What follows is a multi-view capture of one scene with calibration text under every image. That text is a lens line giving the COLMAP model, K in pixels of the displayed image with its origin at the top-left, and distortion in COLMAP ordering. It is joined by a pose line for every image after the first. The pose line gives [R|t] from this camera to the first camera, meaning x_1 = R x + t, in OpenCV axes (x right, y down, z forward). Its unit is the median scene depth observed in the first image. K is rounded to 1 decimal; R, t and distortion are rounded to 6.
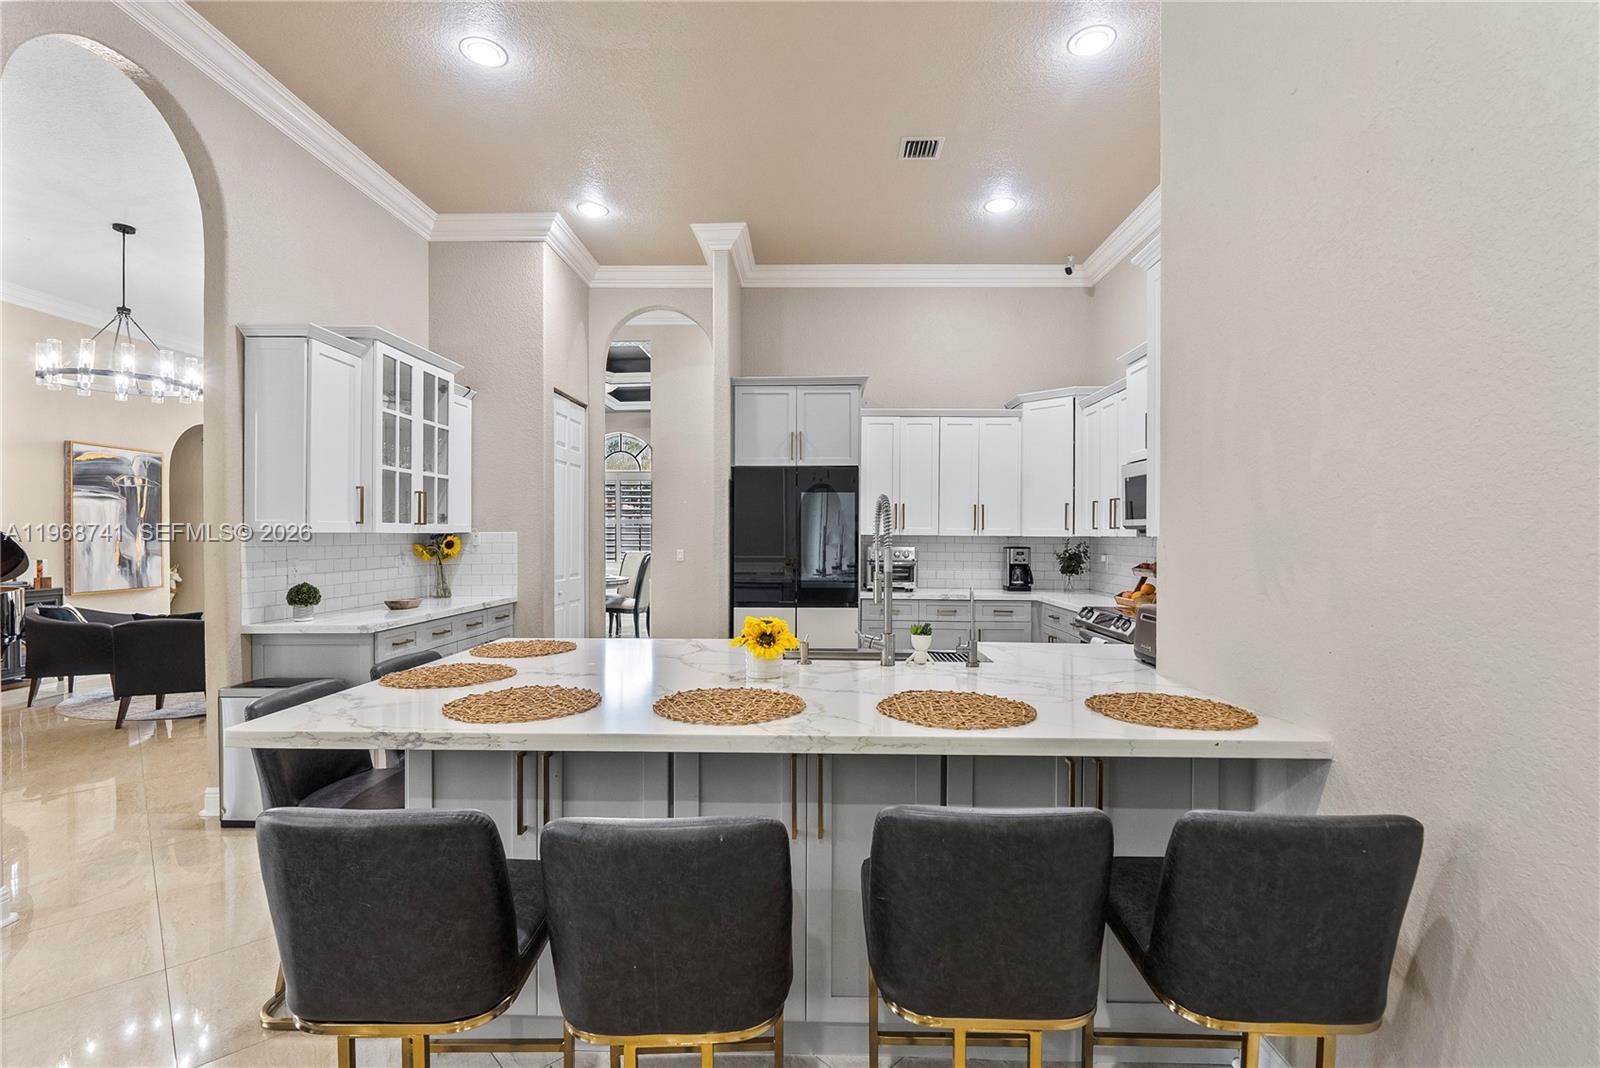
lens RADIAL K [[728.9, 0, 806.3], [0, 728.9, 529.0], [0, 0, 1]] dist [-0.004991, 0.000184]
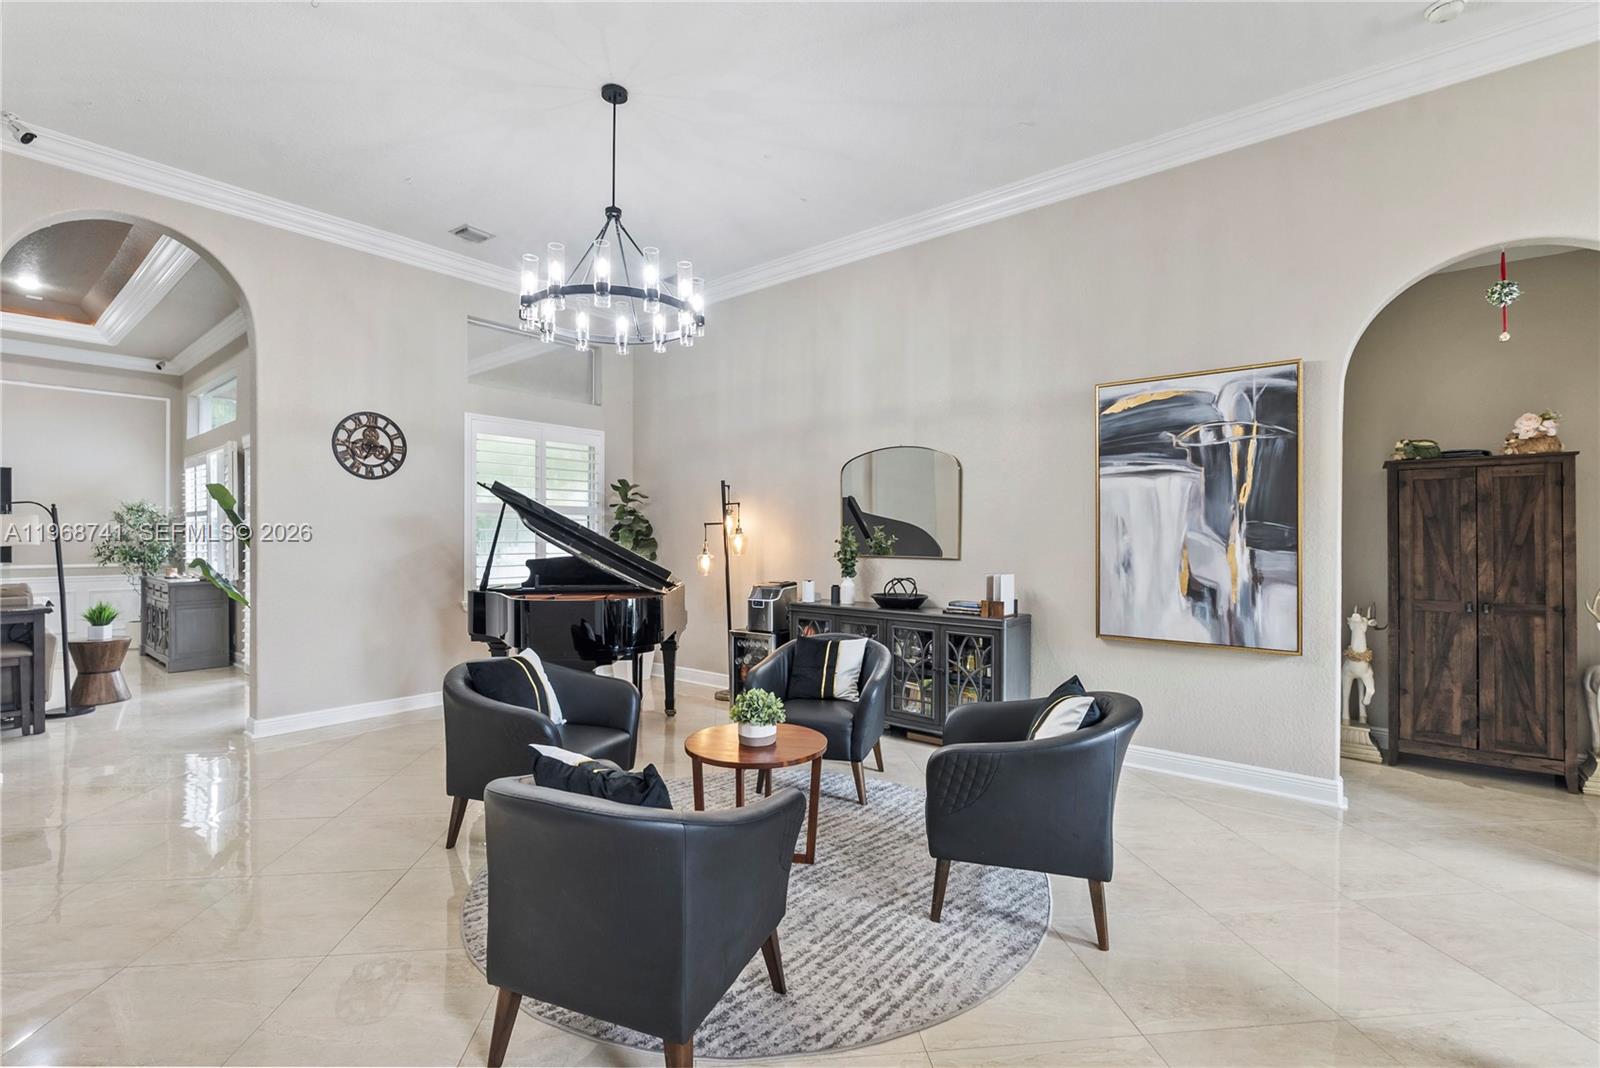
lens RADIAL K [[704.8, 0, 800.0], [0, 704.8, 534.0], [0, 0, 1]] dist [0.000009, -0.000135]
pose [[-0.615982, 0.000617, -0.787760, -0.500800], [0.003657, 0.999991, -0.002077, 0.006073], [0.787751, -0.004161, -0.615979, 1.495806]]
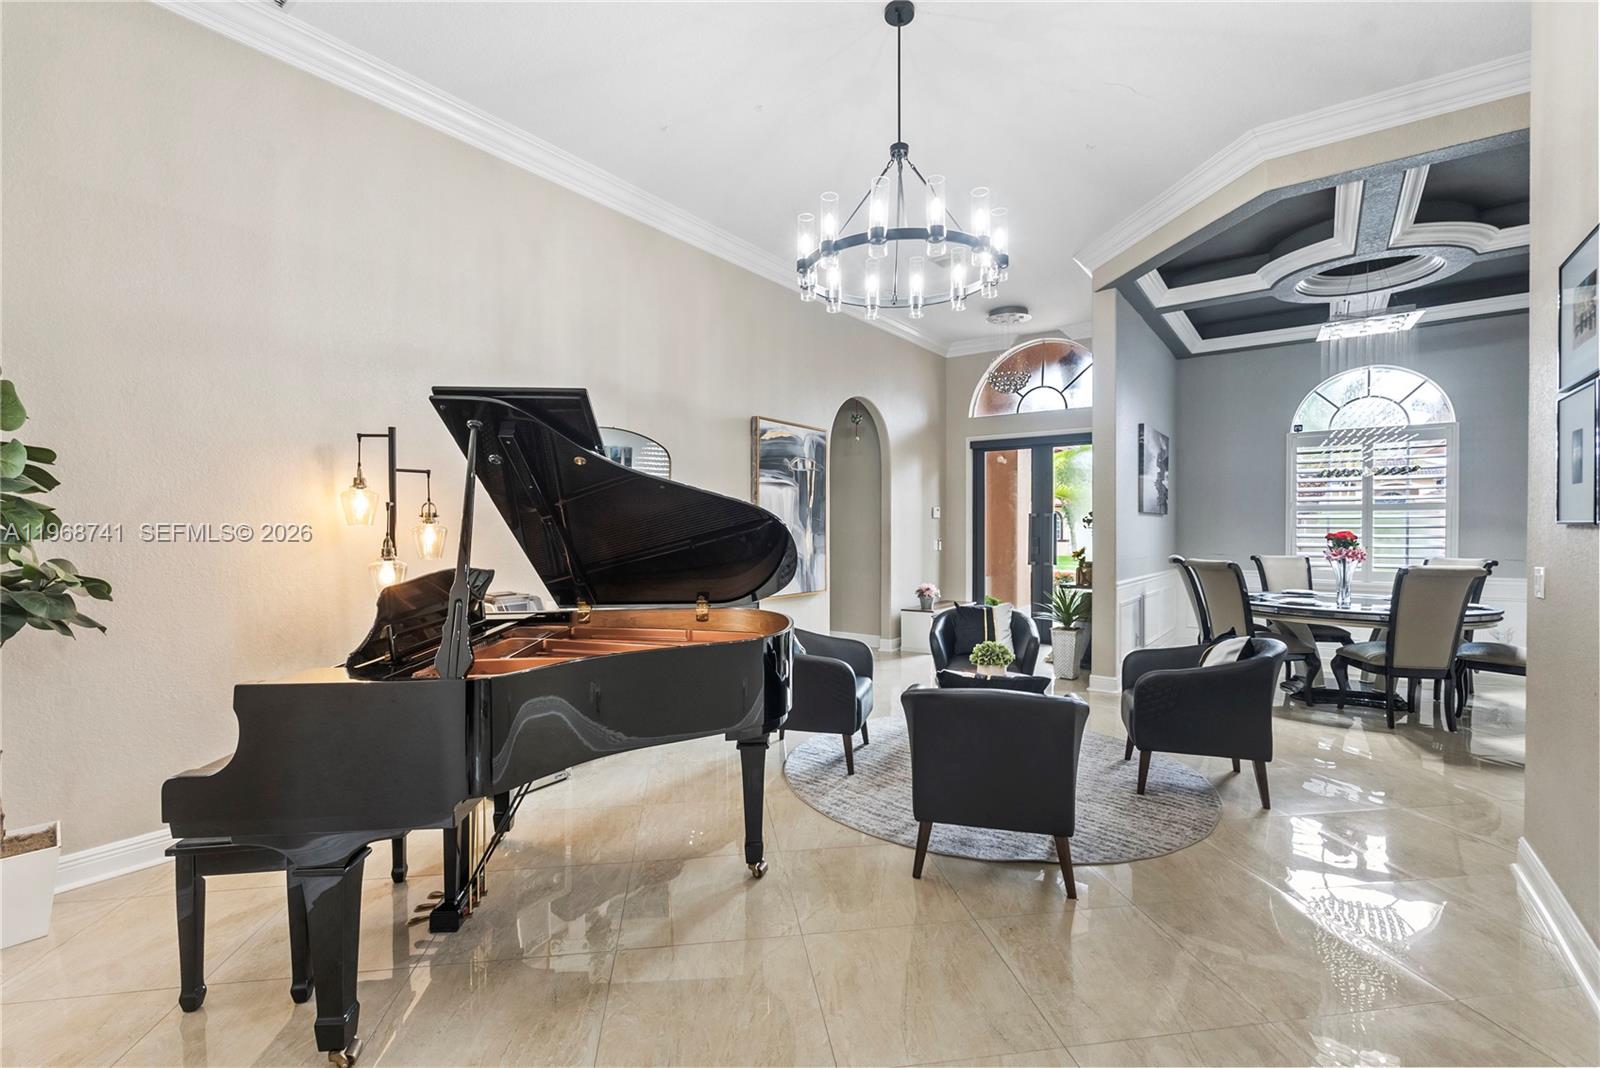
lens RADIAL K [[704.1, 0, 800.0], [0, 704.1, 534.0], [0, 0, 1]] dist [0.000163, 0.000173]
pose [[0.815959, 0.013517, -0.577952, -0.641591], [-0.003005, 0.999812, 0.019139, -0.001366], [0.578102, -0.013880, 0.815846, 0.462673]]
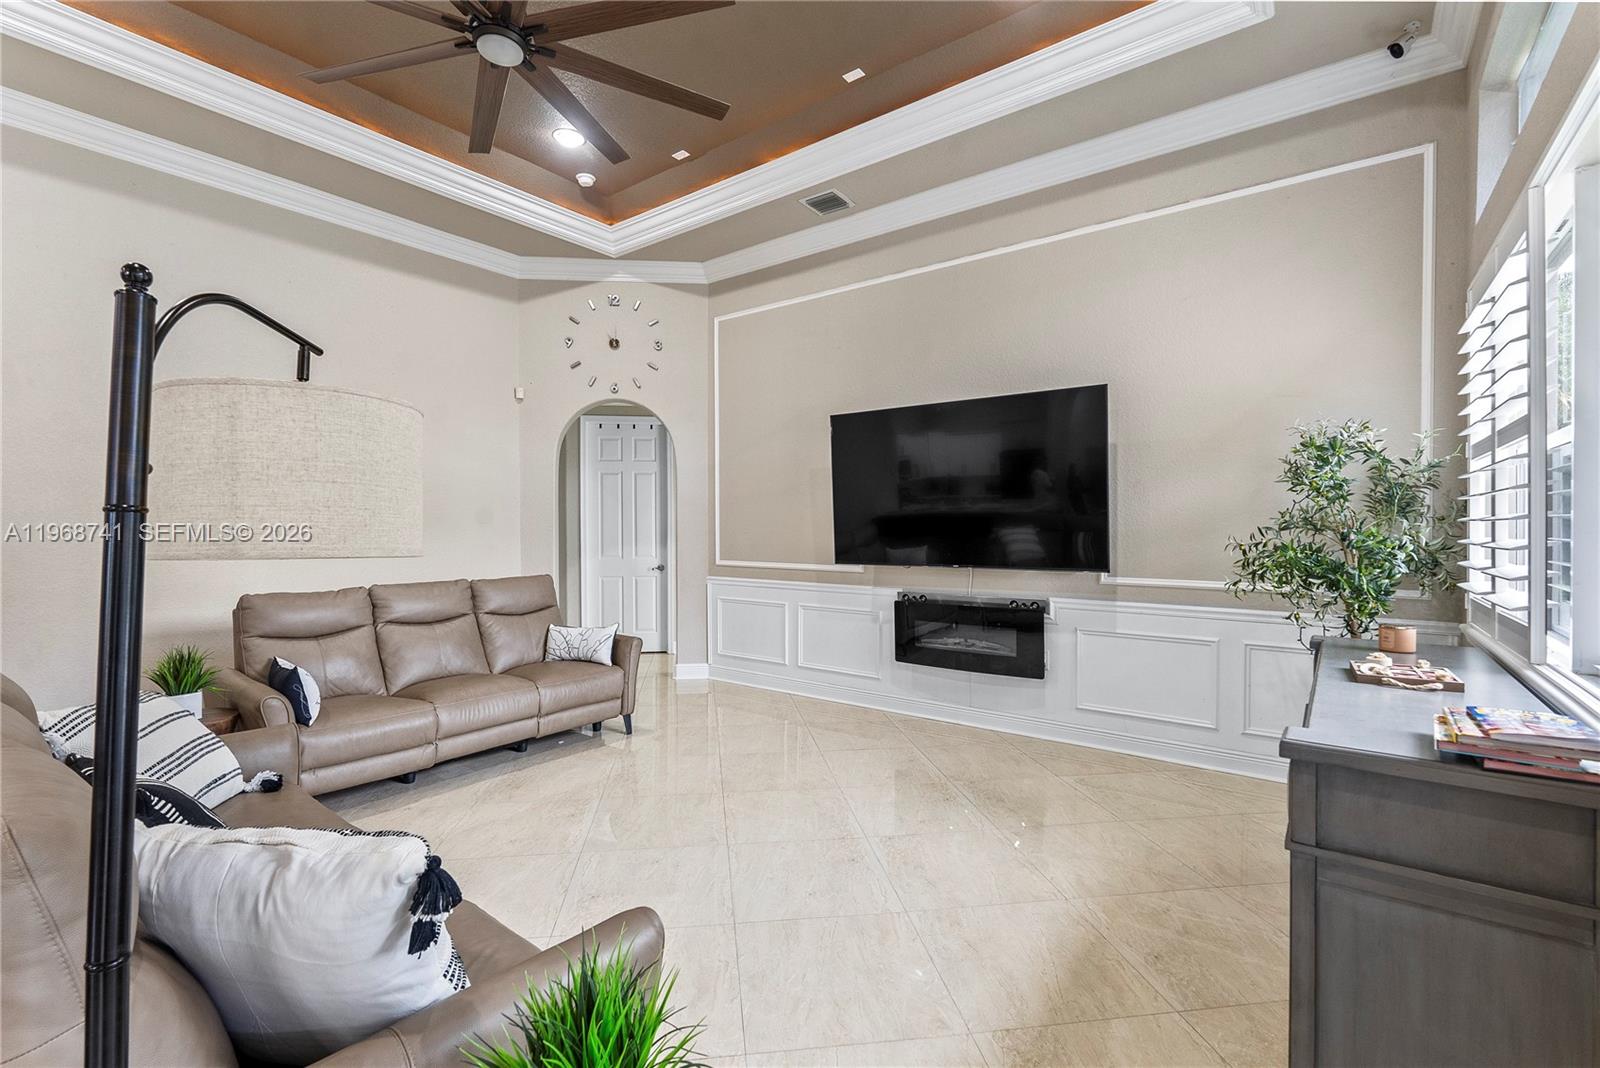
lens RADIAL K [[704.1, 0, 800.0], [0, 704.1, 534.0], [0, 0, 1]] dist [0.000163, 0.000173]
pose [[-0.809845, -0.003999, 0.586631, -0.607434], [0.001275, 0.999962, 0.008577, 0.006986], [-0.586643, 0.007694, -0.809809, 1.020433]]
